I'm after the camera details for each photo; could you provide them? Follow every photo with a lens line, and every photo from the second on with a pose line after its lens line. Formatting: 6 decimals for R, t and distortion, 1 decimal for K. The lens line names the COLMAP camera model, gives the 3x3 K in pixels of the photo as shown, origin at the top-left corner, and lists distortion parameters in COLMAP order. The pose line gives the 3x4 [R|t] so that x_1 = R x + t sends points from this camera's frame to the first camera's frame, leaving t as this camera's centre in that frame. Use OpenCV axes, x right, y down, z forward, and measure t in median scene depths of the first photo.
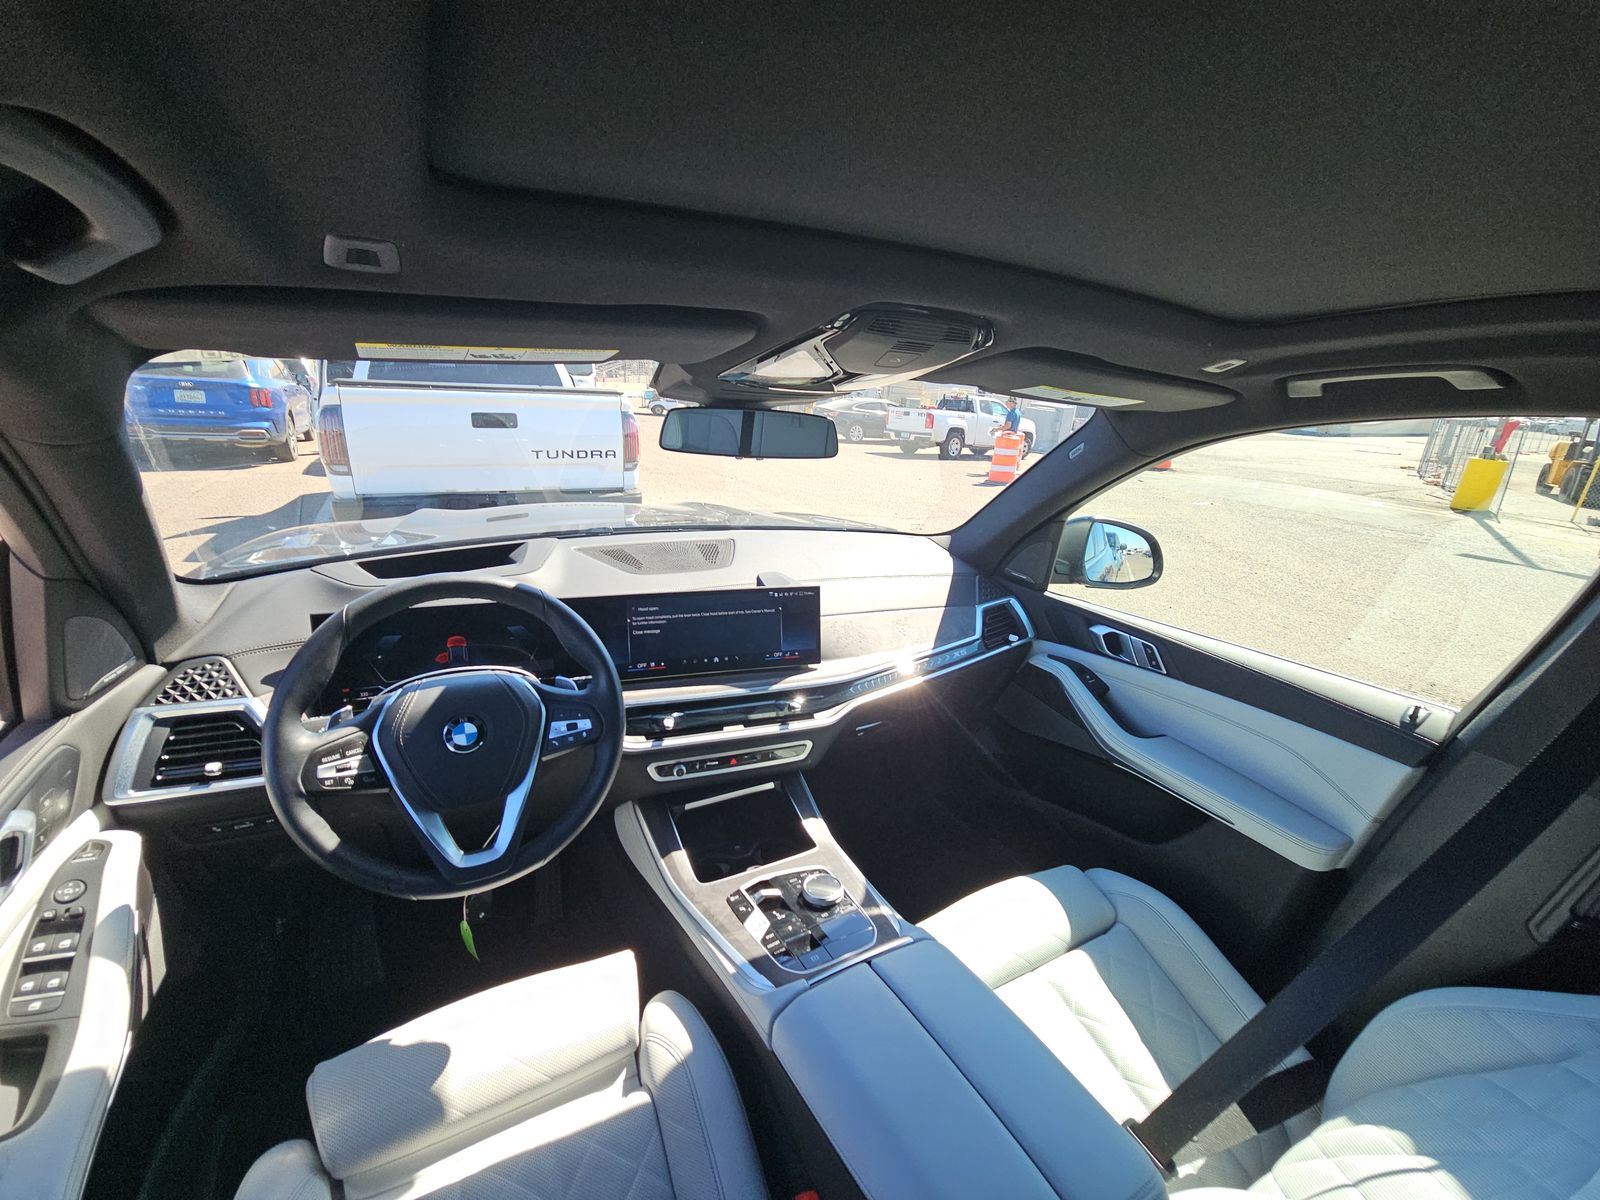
lens RADIAL K [[651.5, 0, 800.2], [0, 651.5, 607.6], [0, 0, 1]] dist [0.001213, 0.000034]
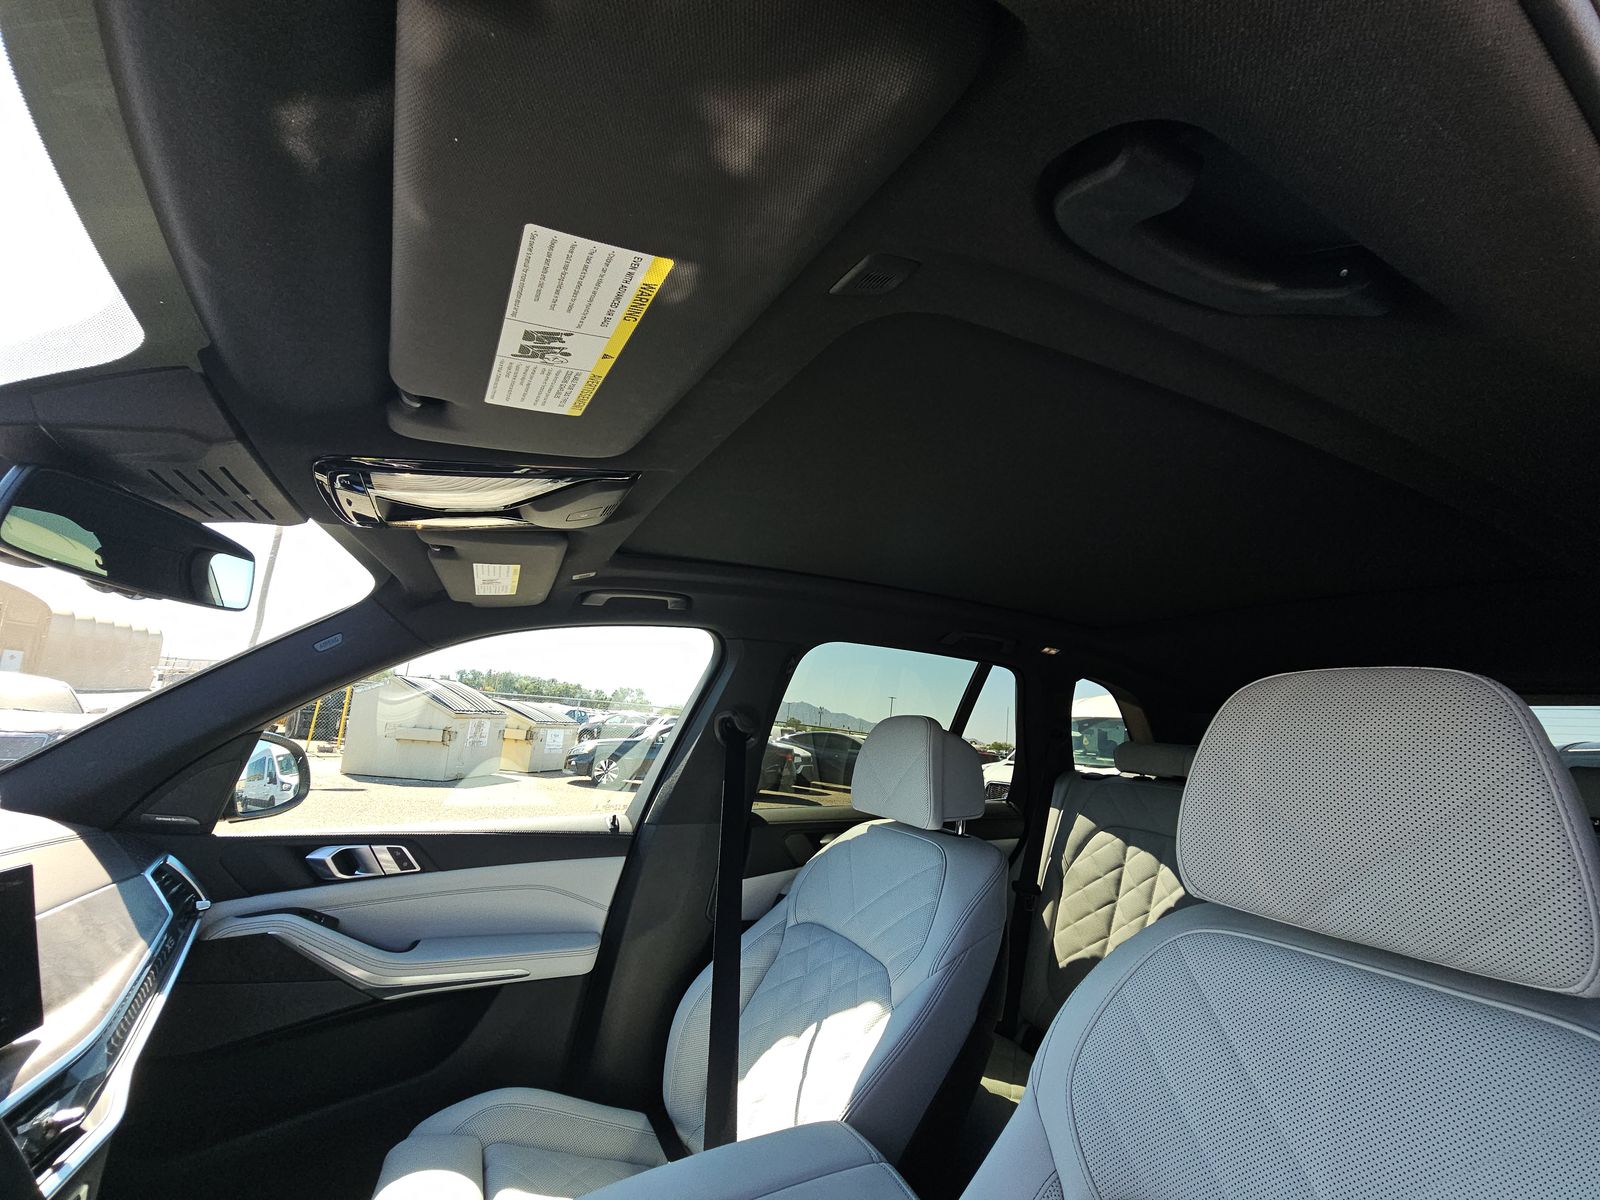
lens RADIAL K [[647.5, 0, 798.8], [0, 647.5, 609.1], [0, 0, 1]] dist [0.031416, -0.021267]
pose [[0.030794, 0.120502, 0.992235, -0.644986], [0.259487, 0.957706, -0.124362, -0.005429], [-0.965256, 0.261302, -0.001777, 0.514711]]
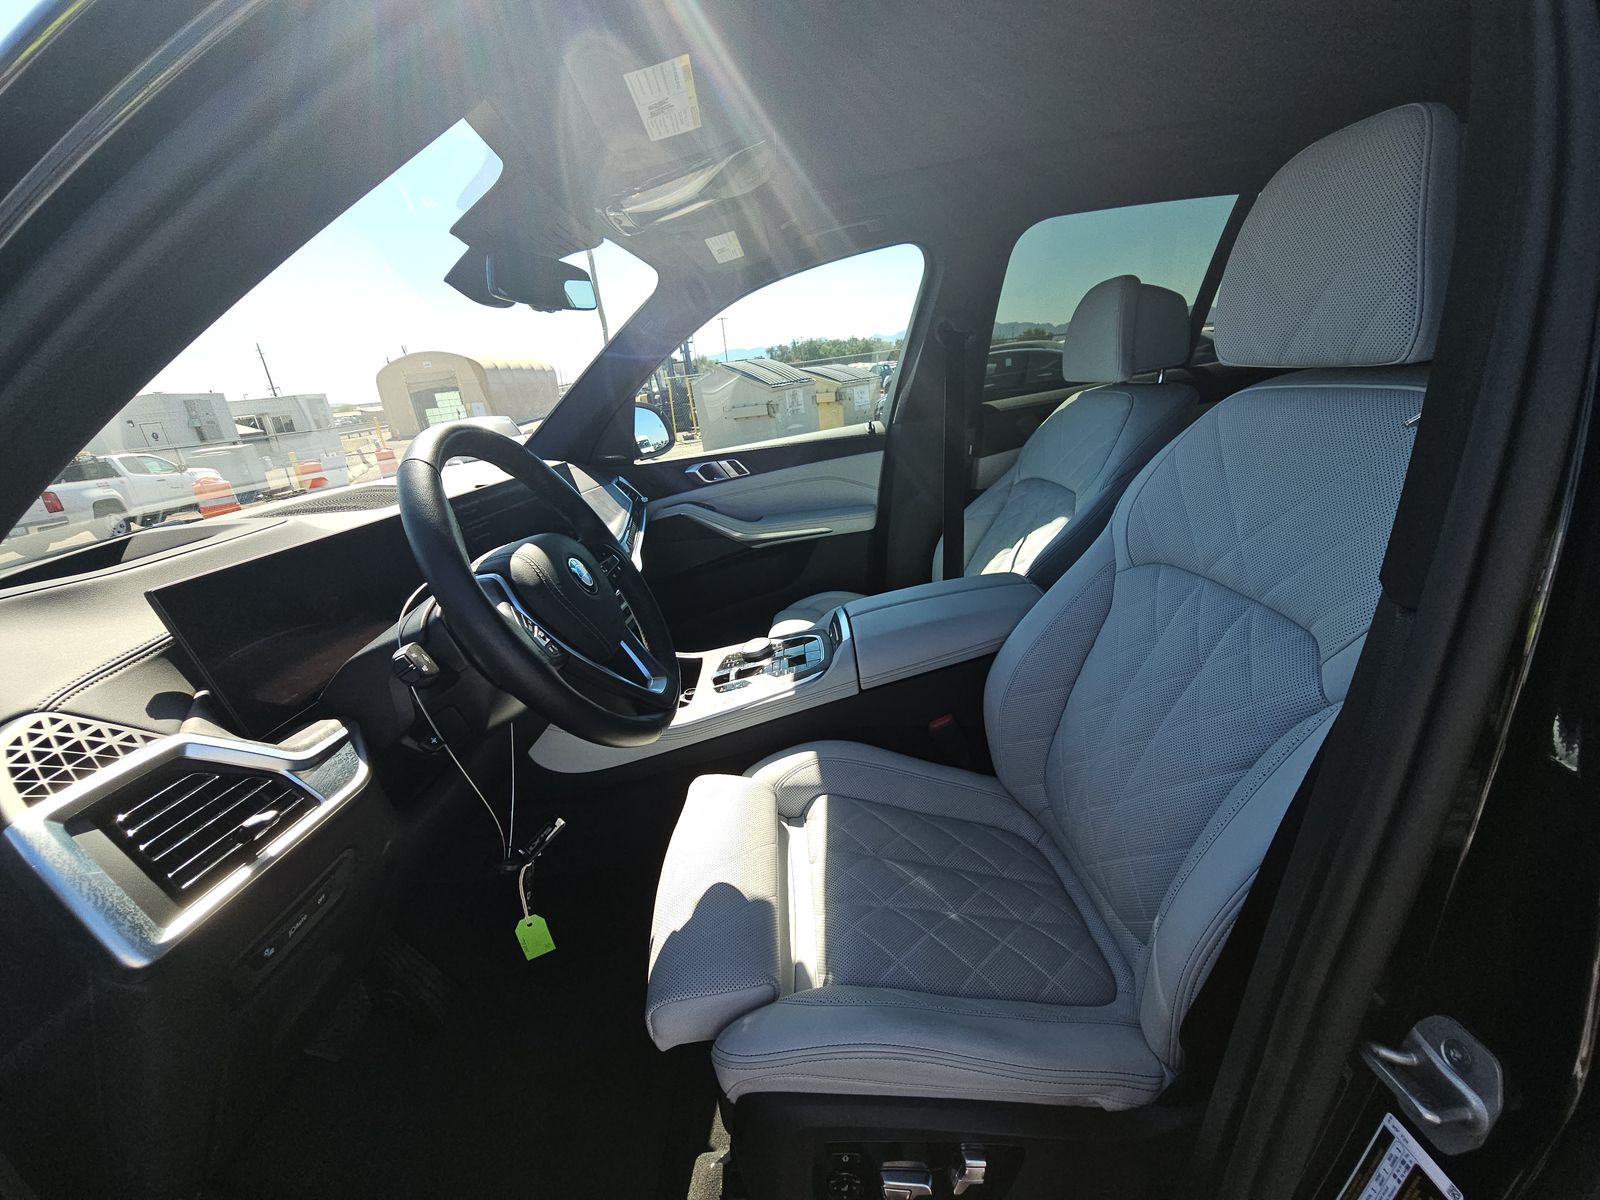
lens RADIAL K [[651.5, 0, 800.2], [0, 651.5, 607.6], [0, 0, 1]] dist [0.001213, 0.000034]
pose [[0.437432, -0.407993, 0.801371, -1.012273], [0.430000, 0.877569, 0.212070, 0.153739], [-0.789781, 0.251823, 0.559313, 0.239555]]
